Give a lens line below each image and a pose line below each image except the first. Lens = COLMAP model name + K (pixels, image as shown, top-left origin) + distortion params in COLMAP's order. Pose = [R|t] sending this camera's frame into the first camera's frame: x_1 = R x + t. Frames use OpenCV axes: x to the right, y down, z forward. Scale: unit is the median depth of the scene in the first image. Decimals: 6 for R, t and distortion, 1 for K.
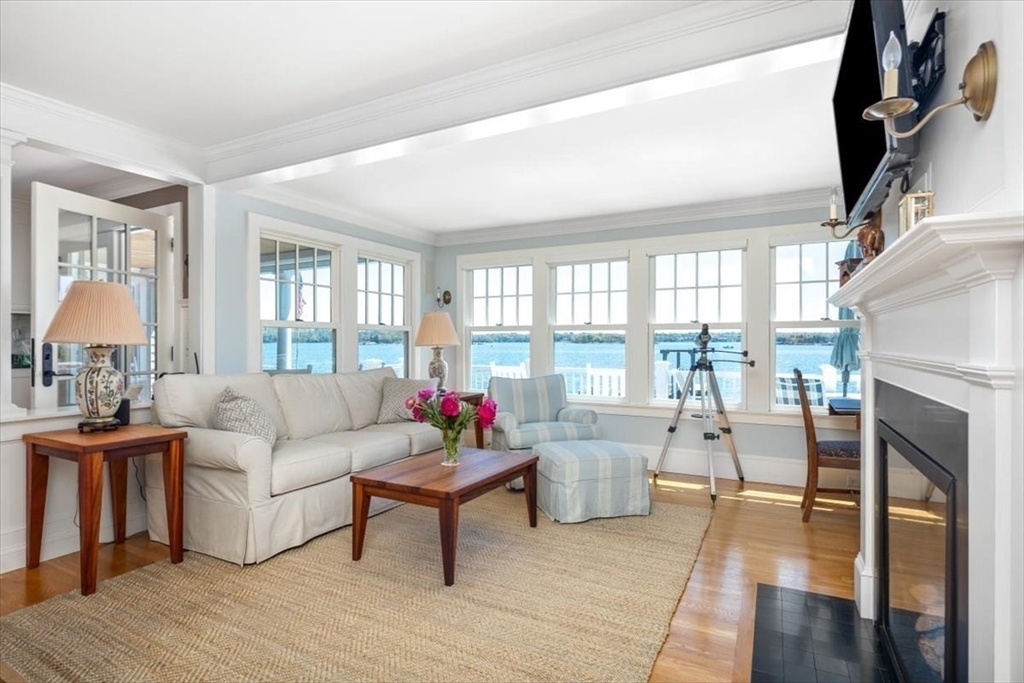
lens RADIAL K [[502.3, 0, 508.4], [0, 502.3, 342.2], [0, 0, 1]] dist [0.000143, -0.003538]
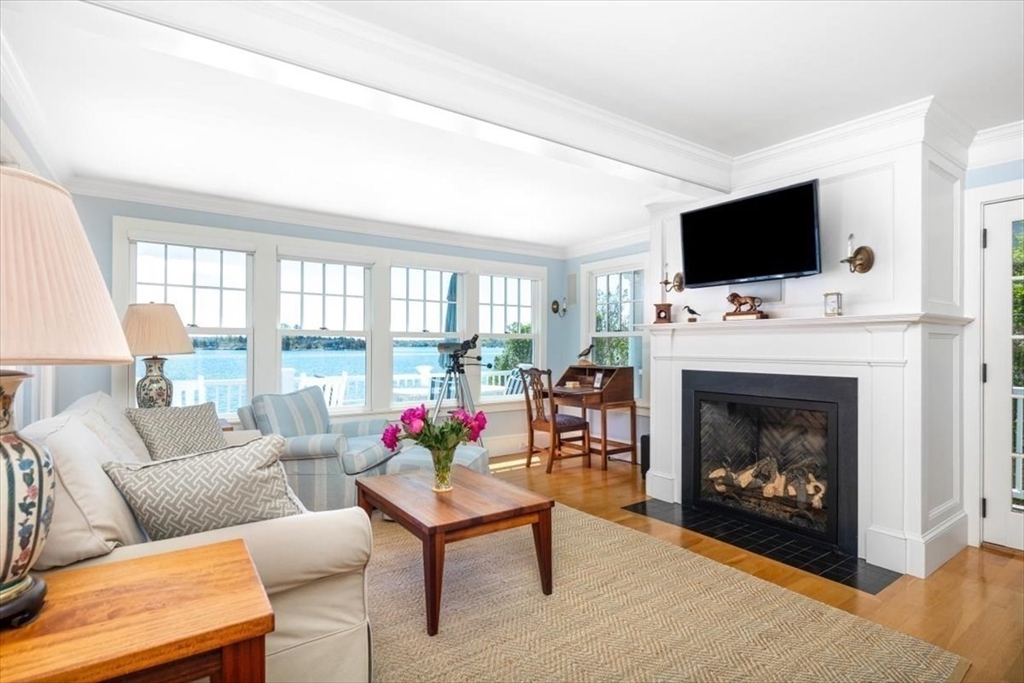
lens RADIAL K [[502.3, 0, 507.3], [0, 502.3, 342.7], [0, 0, 1]] dist [0.000143, -0.003538]
pose [[0.464624, 0.007722, 0.885475, -0.524425], [0.000624, 0.999959, -0.009048, -0.003501], [-0.885508, 0.004756, 0.464600, 0.299938]]
